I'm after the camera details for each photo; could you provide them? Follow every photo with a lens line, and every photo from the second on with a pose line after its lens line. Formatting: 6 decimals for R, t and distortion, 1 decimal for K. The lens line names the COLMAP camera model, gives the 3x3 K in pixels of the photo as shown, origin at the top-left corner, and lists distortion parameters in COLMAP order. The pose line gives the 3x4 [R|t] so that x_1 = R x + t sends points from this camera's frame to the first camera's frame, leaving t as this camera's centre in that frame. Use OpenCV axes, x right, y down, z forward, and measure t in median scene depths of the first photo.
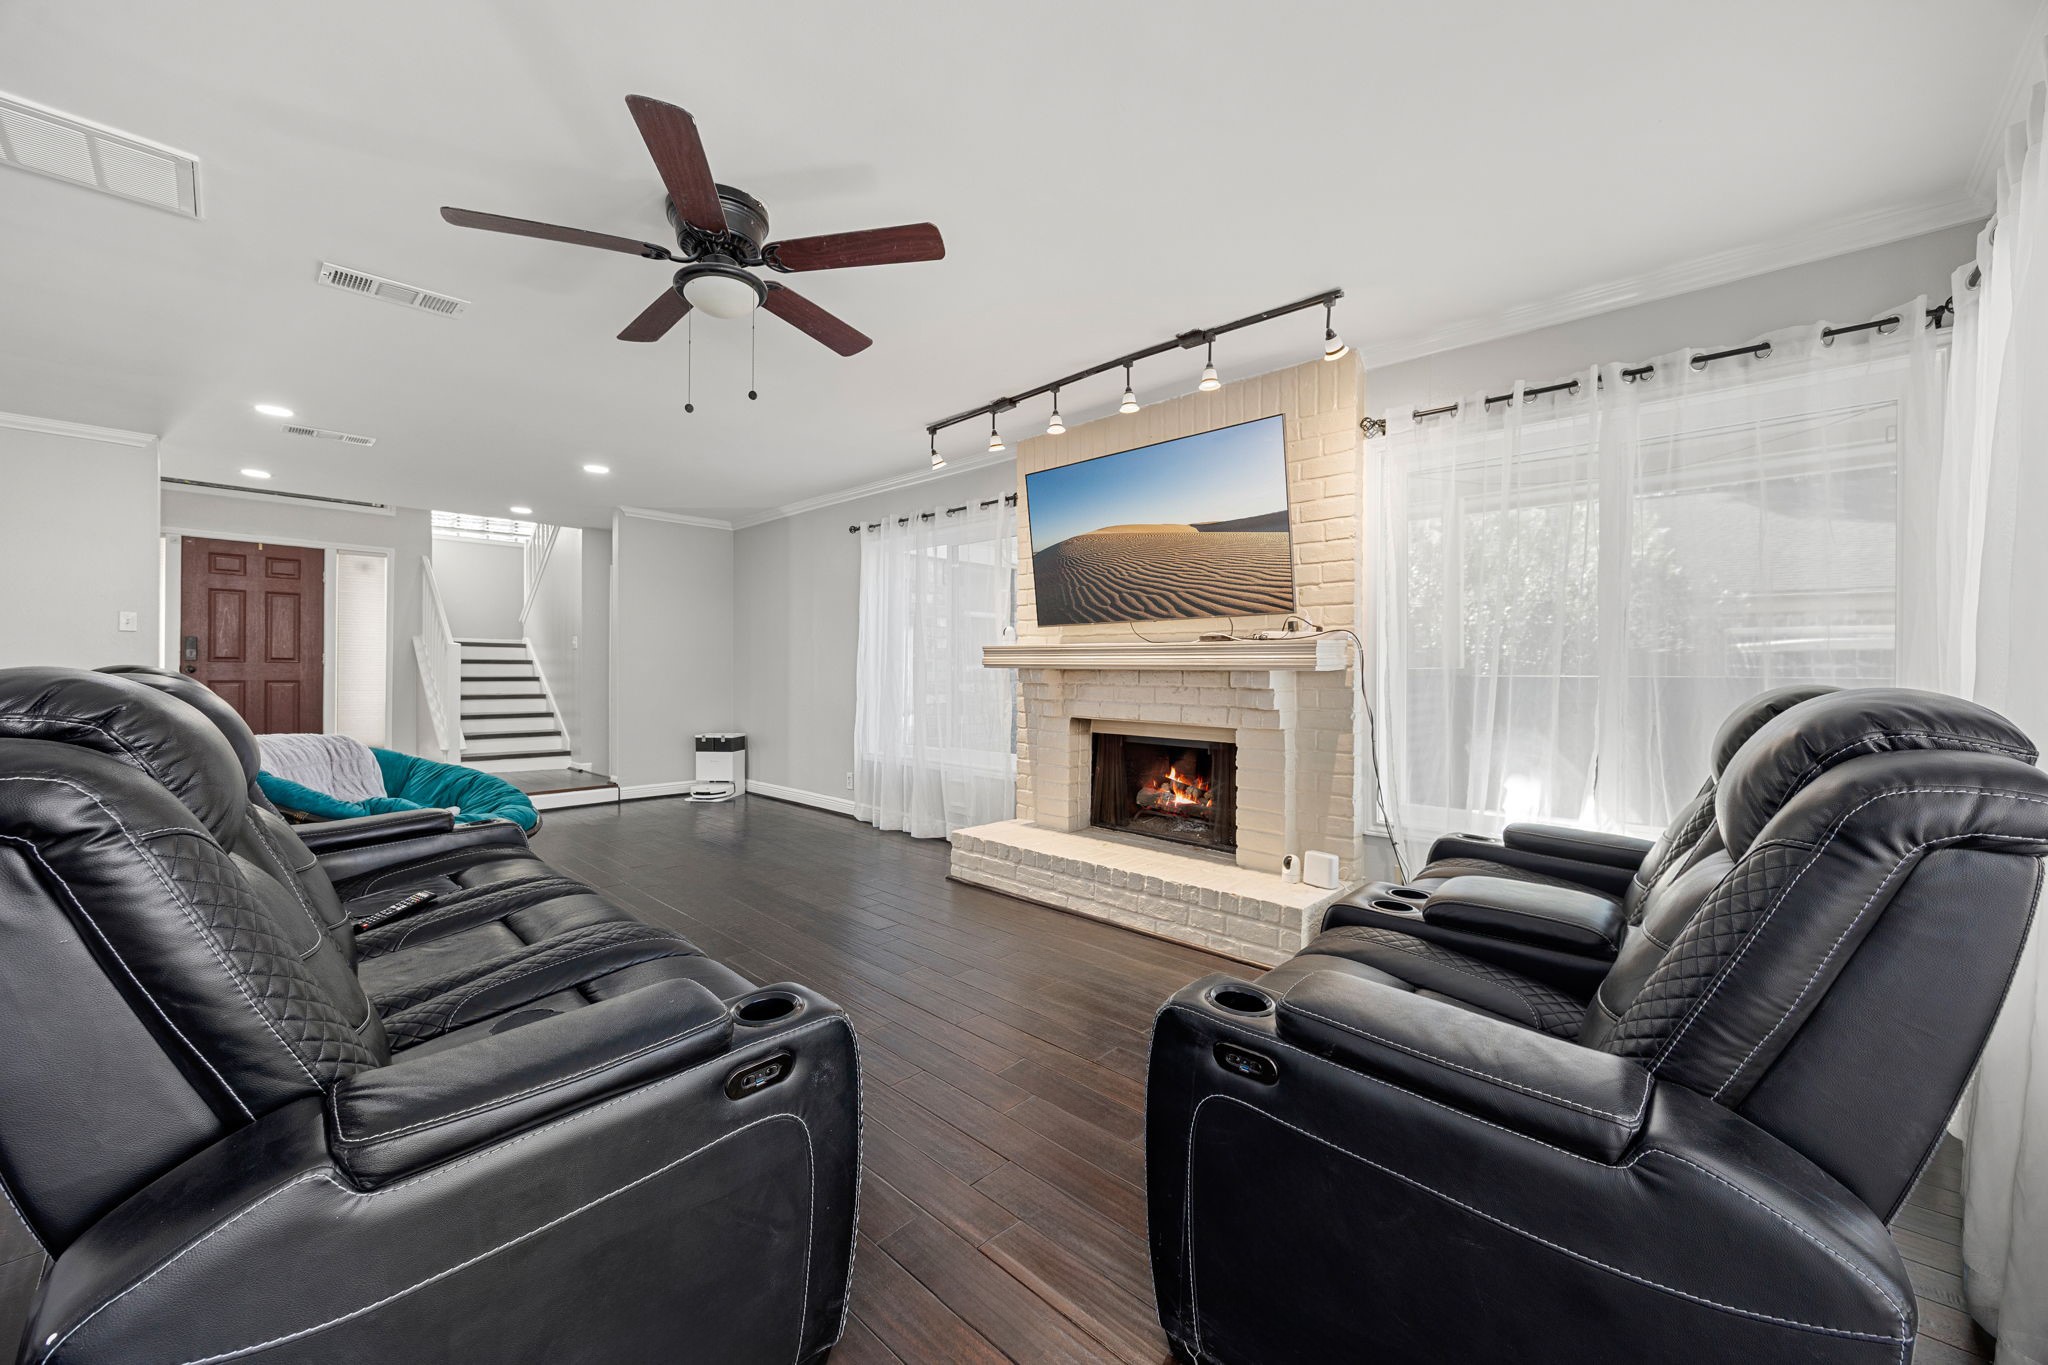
lens RADIAL K [[778.4, 0, 1012.2], [0, 778.4, 686.8], [0, 0, 1]] dist [-0.002858, -0.000172]
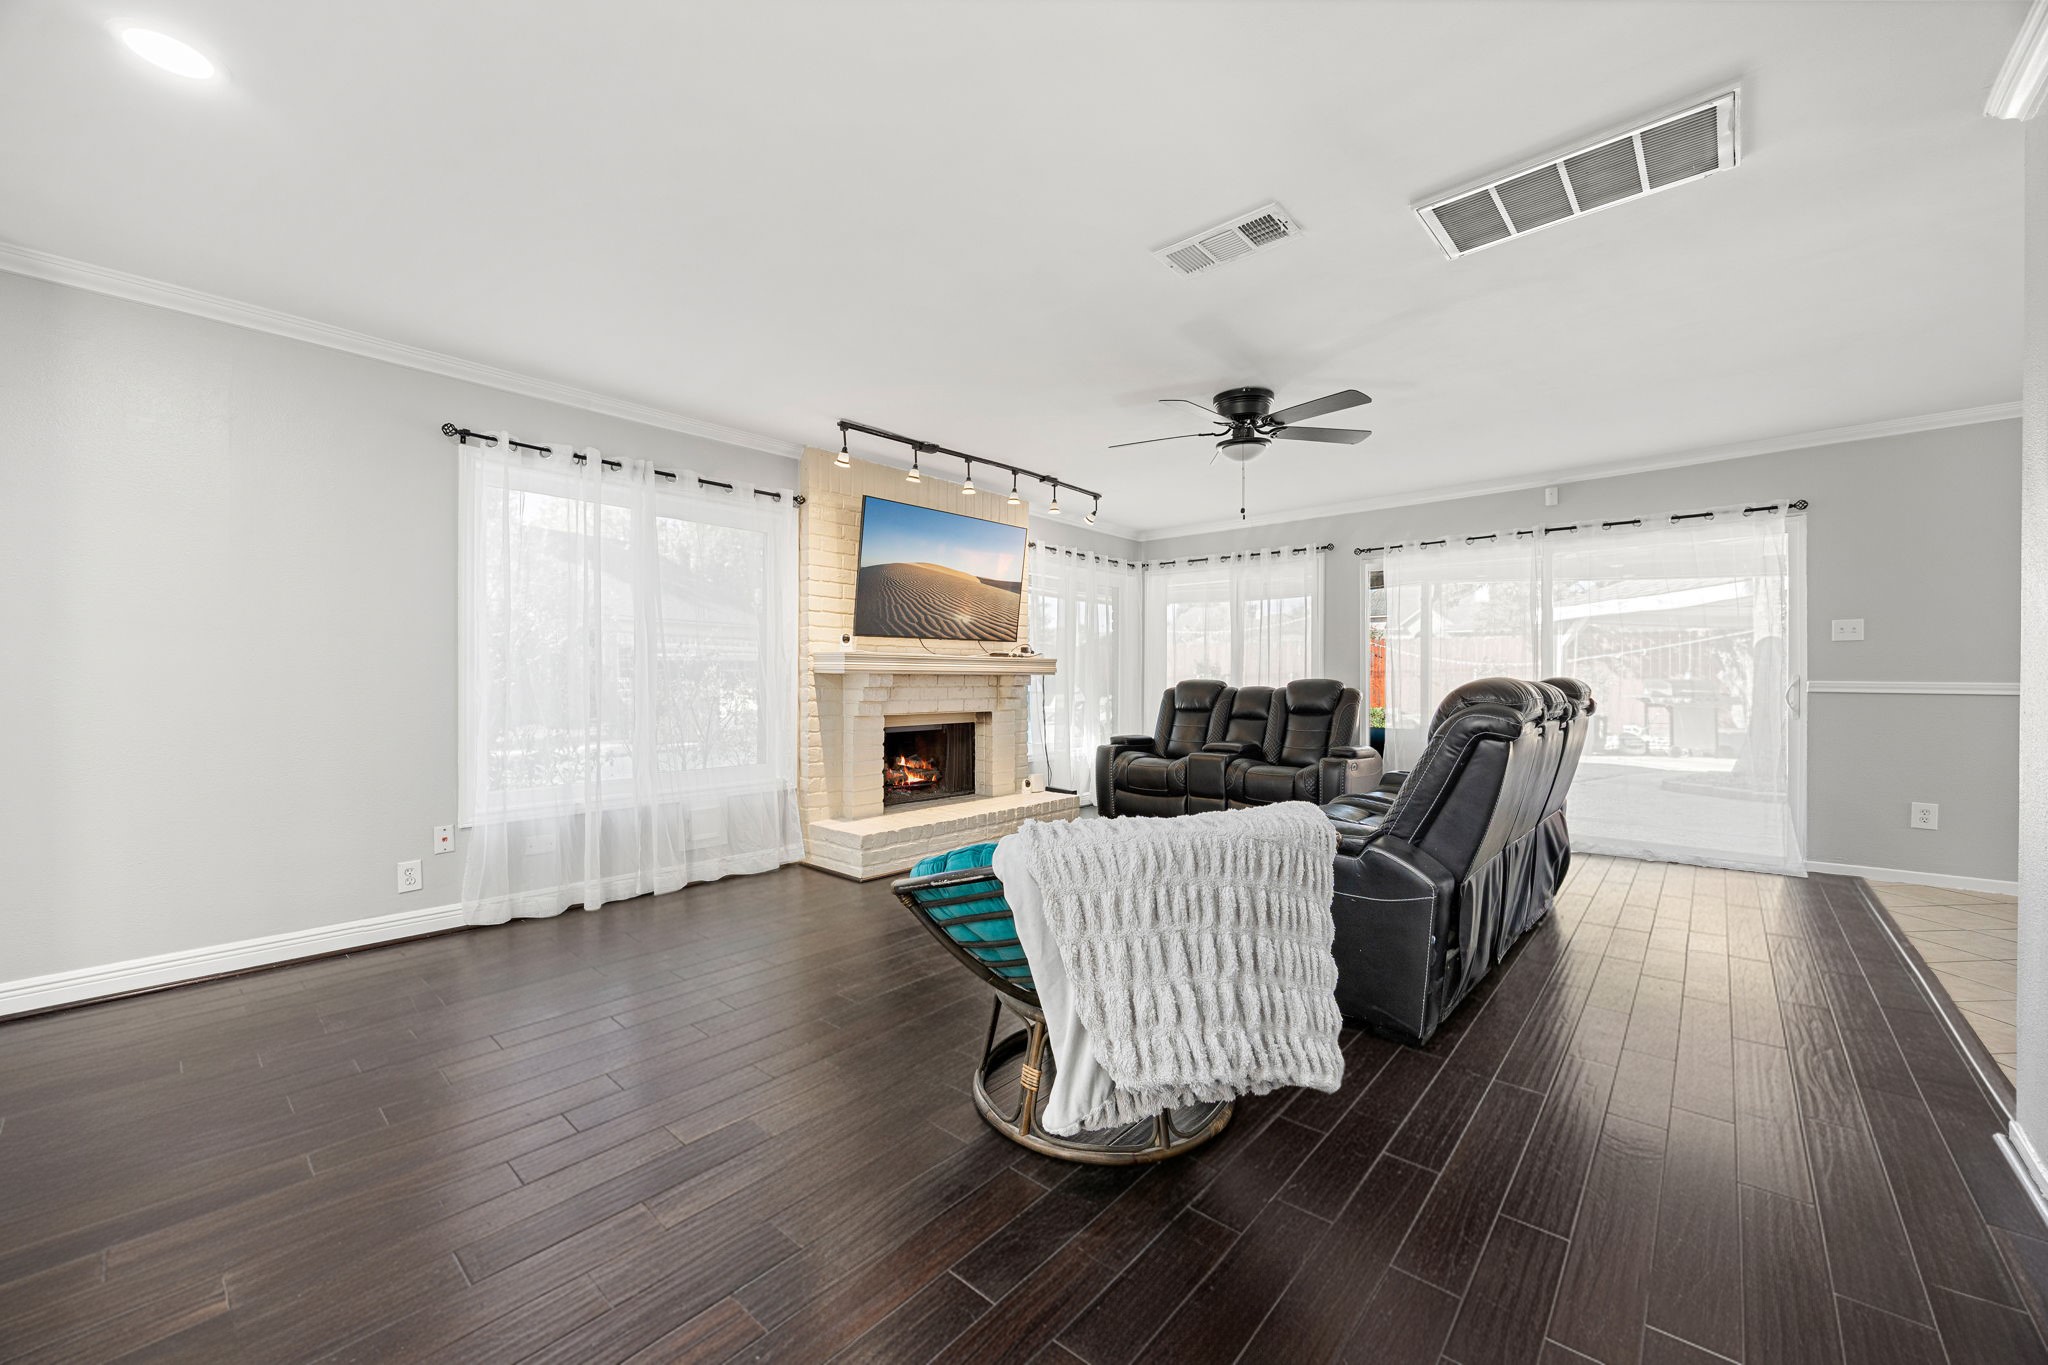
lens RADIAL K [[778.4, 0, 1012.2], [0, 778.4, 686.8], [0, 0, 1]] dist [-0.002858, -0.000172]
pose [[-0.021218, -0.020187, 0.999571, -1.189539], [0.019922, 0.999589, 0.020610, -0.025507], [-0.999576, 0.020351, -0.020807, 0.903472]]
